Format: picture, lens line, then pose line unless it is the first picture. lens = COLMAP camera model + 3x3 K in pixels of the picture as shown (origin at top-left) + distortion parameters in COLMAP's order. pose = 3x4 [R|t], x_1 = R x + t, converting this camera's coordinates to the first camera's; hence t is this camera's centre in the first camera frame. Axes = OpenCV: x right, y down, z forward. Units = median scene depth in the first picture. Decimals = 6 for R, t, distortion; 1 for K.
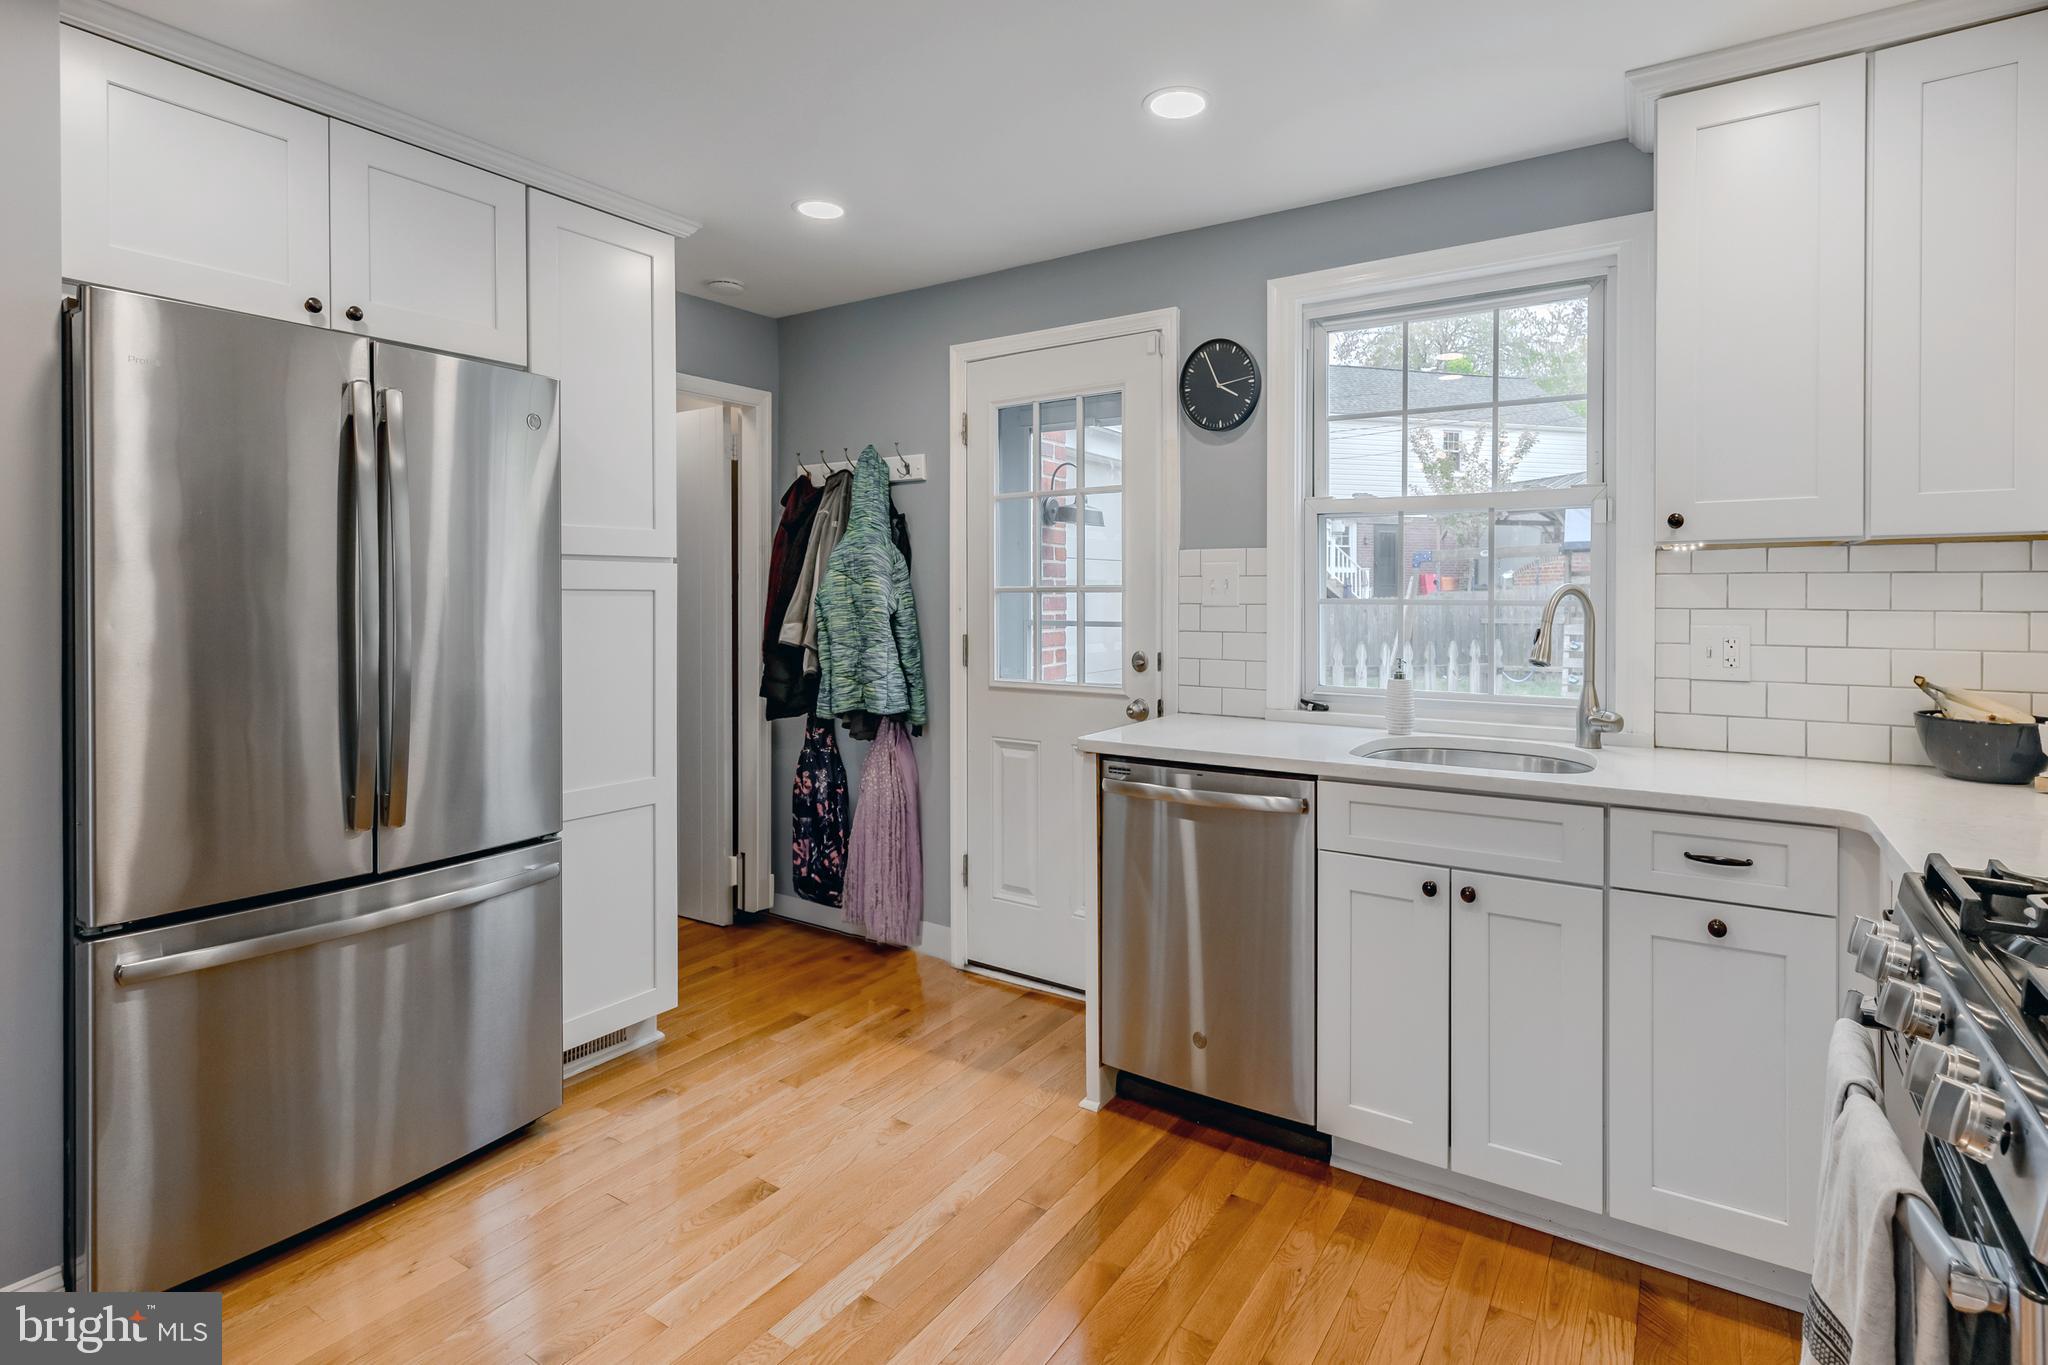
lens RADIAL K [[999.4, 0, 1021.4], [0, 999.4, 601.9], [0, 0, 1]] dist [-0.005116, 0.000263]
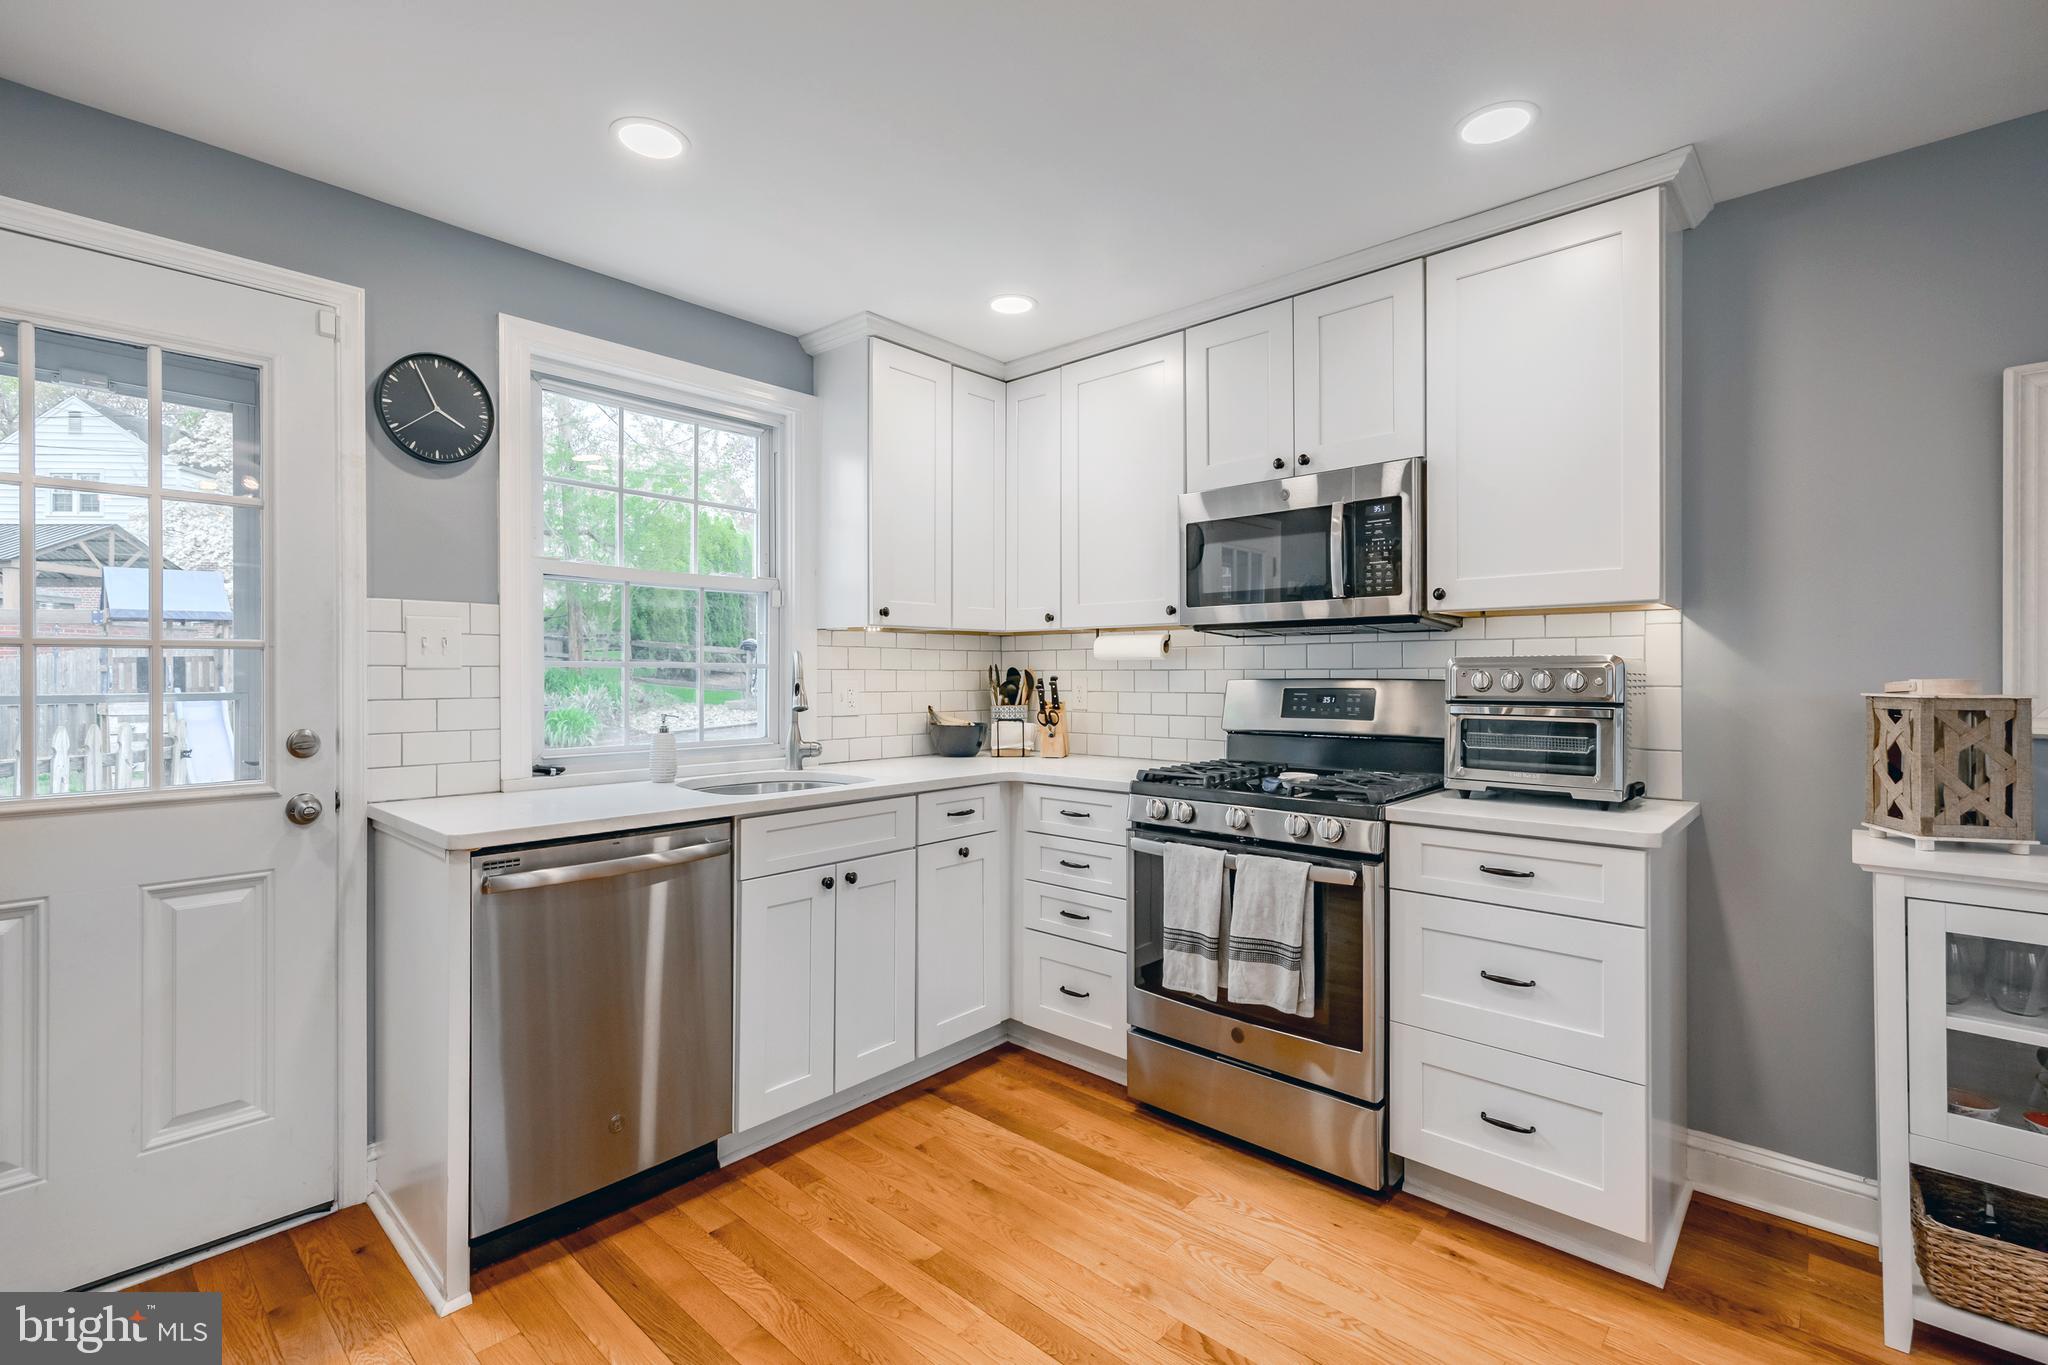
lens RADIAL K [[938.1, 0, 1007.4], [0, 938.1, 665.6], [0, 0, 1]] dist [0.007927, -0.000541]
pose [[0.143434, 0.007092, 0.989634, -0.684122], [0.005232, 0.999955, -0.007924, 0.013713], [-0.989646, 0.006315, 0.143391, 0.525107]]
